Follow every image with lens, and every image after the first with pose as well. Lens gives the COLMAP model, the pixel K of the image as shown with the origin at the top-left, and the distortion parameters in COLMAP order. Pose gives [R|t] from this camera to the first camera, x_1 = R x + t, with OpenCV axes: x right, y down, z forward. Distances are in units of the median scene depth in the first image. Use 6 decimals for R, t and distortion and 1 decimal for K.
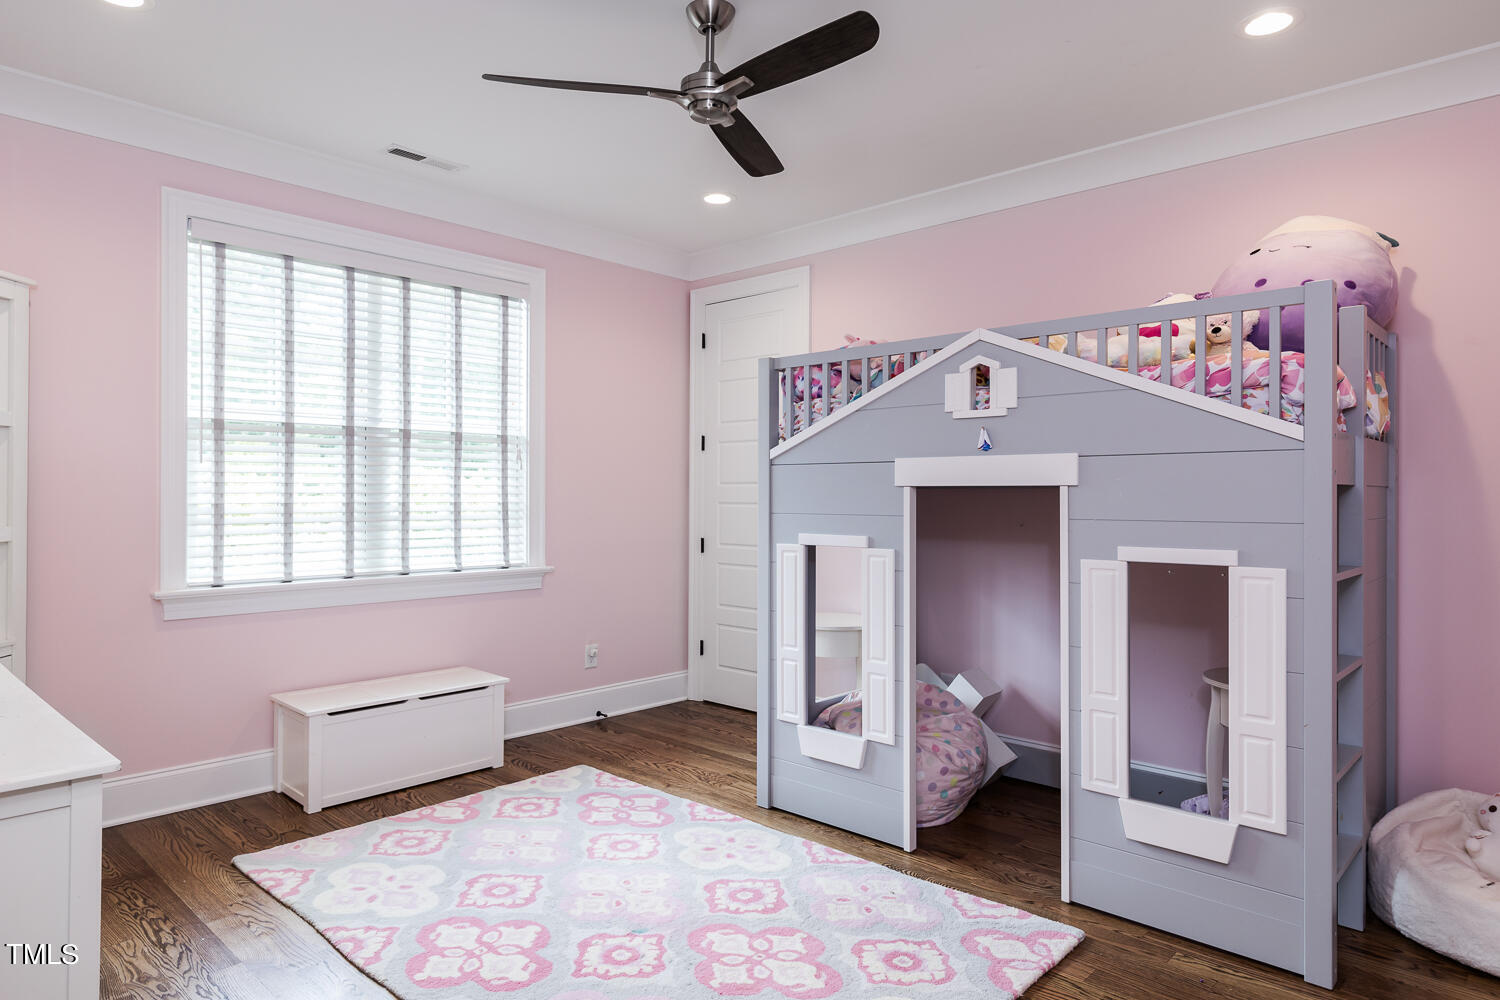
lens RADIAL K [[903.4, 0, 748.0], [0, 903.4, 494.7], [0, 0, 1]] dist [-0.001765, -0.000031]
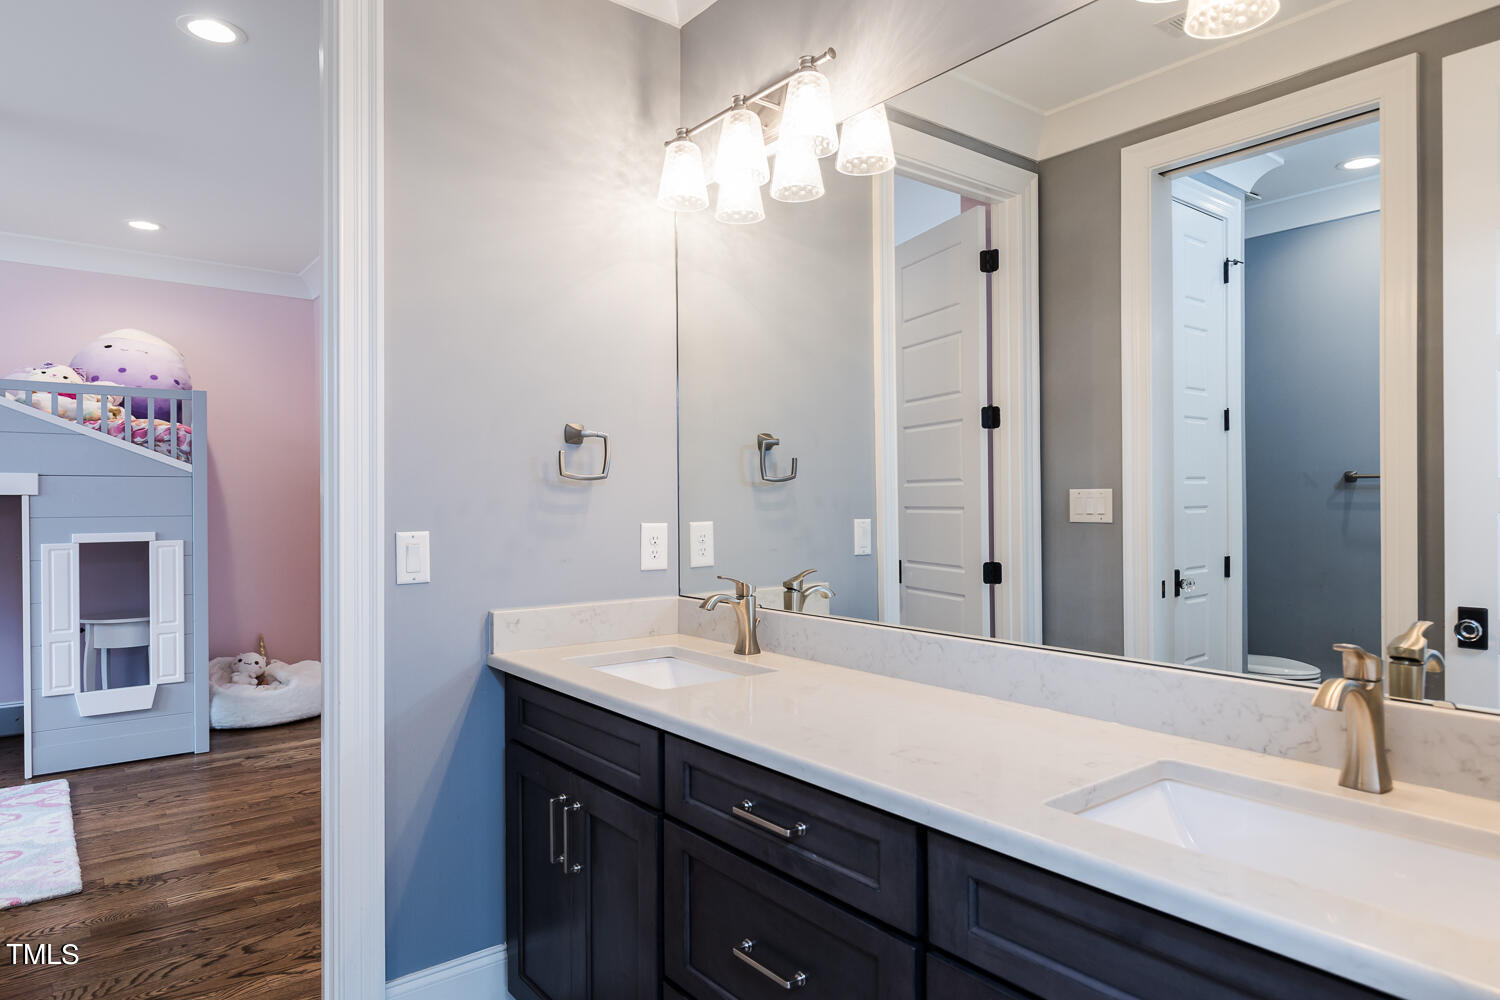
lens RADIAL K [[903.4, 0, 746.0], [0, 903.4, 498.3], [0, 0, 1]] dist [-0.001765, -0.000031]
pose [[0.151751, 0.005327, 0.988404, -1.034462], [0.003335, 0.999977, -0.005901, 0.009511], [-0.988413, 0.004192, 0.151729, -0.422016]]
